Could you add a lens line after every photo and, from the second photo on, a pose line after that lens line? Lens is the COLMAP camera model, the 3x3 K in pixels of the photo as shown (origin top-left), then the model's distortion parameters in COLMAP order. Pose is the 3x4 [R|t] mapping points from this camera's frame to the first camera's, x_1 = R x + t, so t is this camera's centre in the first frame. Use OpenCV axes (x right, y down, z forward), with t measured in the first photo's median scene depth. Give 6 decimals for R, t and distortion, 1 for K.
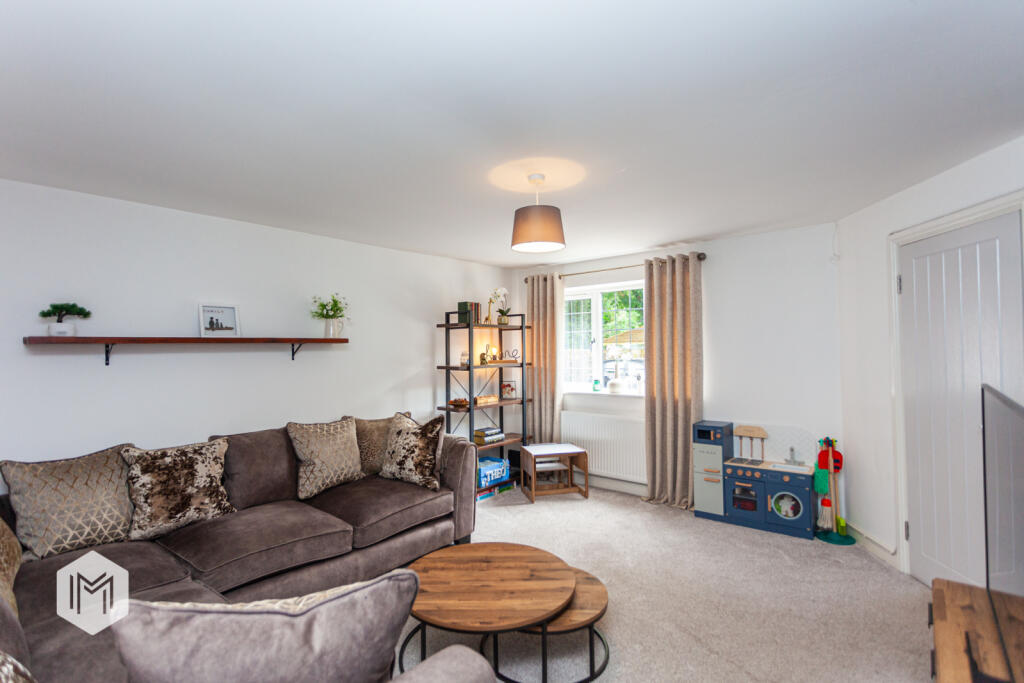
lens RADIAL K [[487.1, 0, 508.8], [0, 487.1, 345.4], [0, 0, 1]] dist [0.001073, 0.000135]
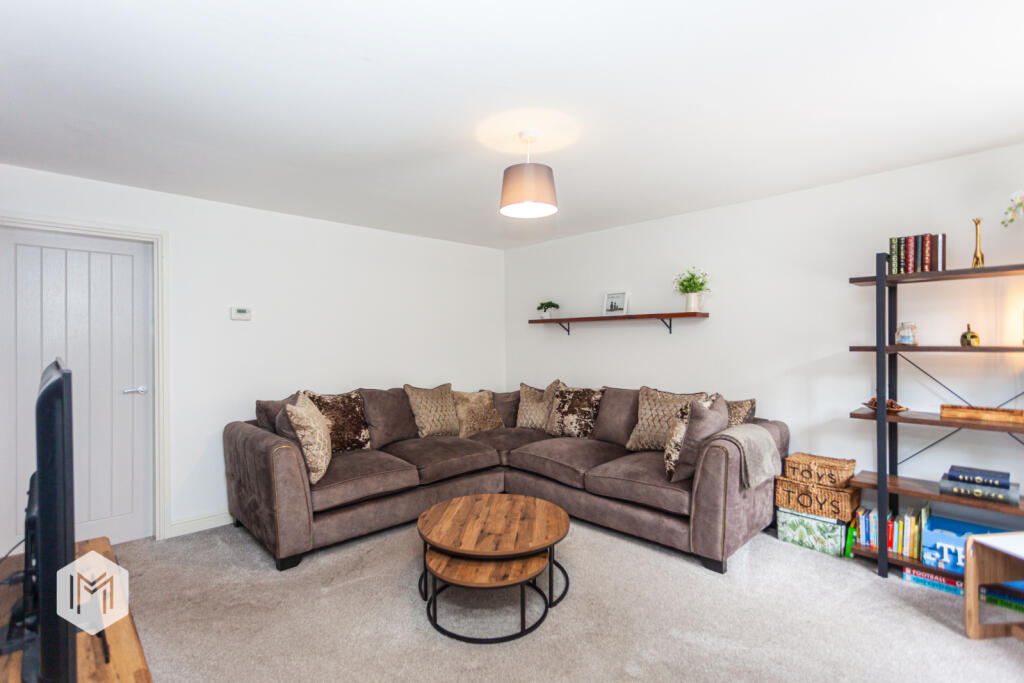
lens RADIAL K [[487.1, 0, 508.6], [0, 487.1, 338.6], [0, 0, 1]] dist [0.001073, 0.000135]
pose [[-0.114311, 0.011189, -0.993382, 0.804940], [0.015135, 0.999840, 0.009520, 0.029700], [0.993330, -0.013947, -0.114462, 0.866759]]
